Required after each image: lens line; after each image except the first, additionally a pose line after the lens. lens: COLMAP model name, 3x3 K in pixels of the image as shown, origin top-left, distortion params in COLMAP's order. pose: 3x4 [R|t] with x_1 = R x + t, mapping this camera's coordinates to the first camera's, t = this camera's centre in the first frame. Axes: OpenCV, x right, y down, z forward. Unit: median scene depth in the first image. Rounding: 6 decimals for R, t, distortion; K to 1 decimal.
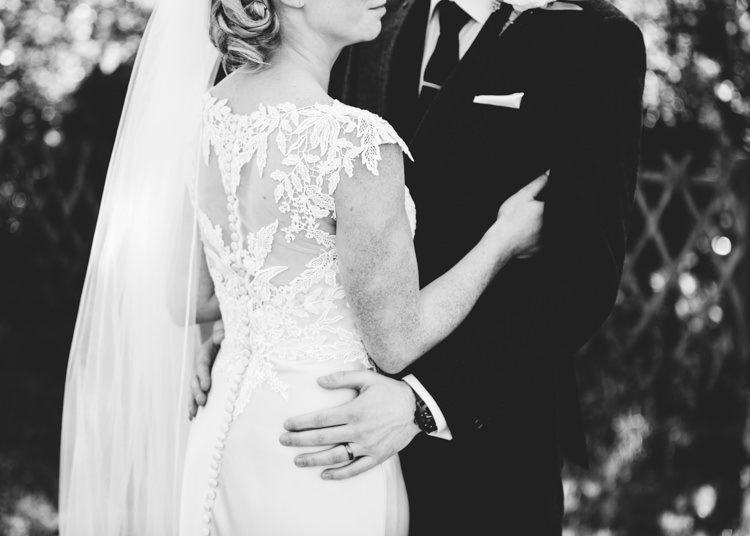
lens RADIAL K [[1542.9, 0, 375.0], [0, 1542.9, 268.0], [0, 0, 1]] dist [-0.019309, -0.070446]
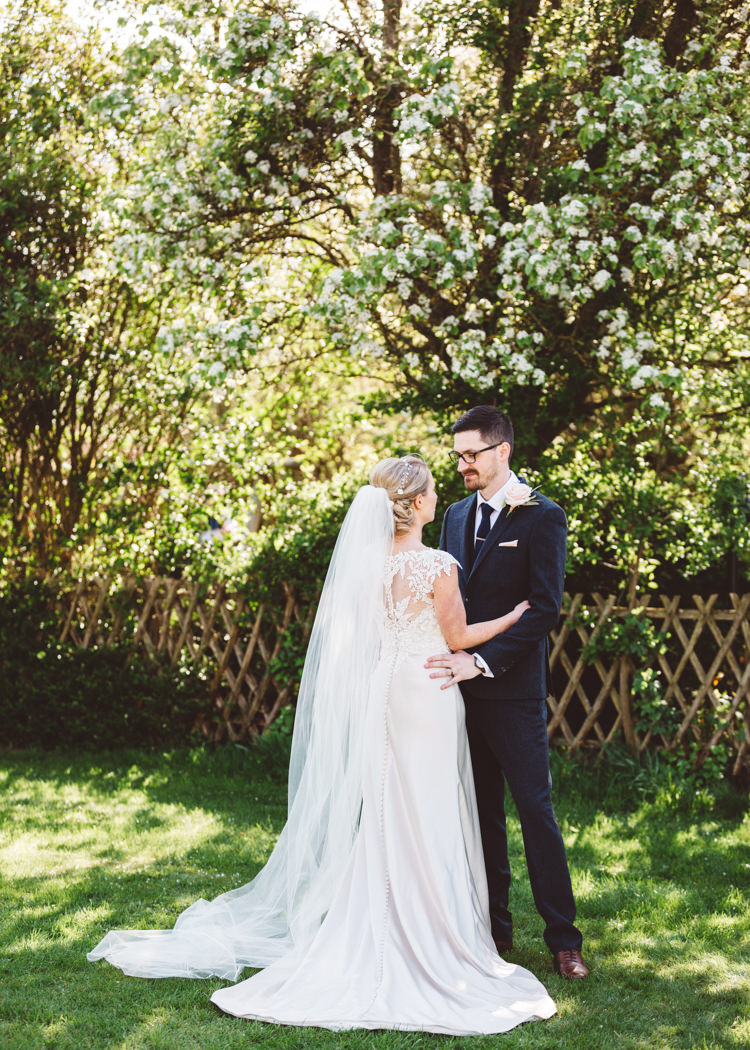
lens RADIAL K [[2765.5, 0, 375.0], [0, 2765.5, 525.0], [0, 0, 1]] dist [-0.195407, 0.087659]
pose [[0.996426, -0.022954, -0.081297, 0.233267], [0.010873, 0.989219, -0.146038, 0.483987], [0.083773, 0.144632, 0.985933, -3.235018]]
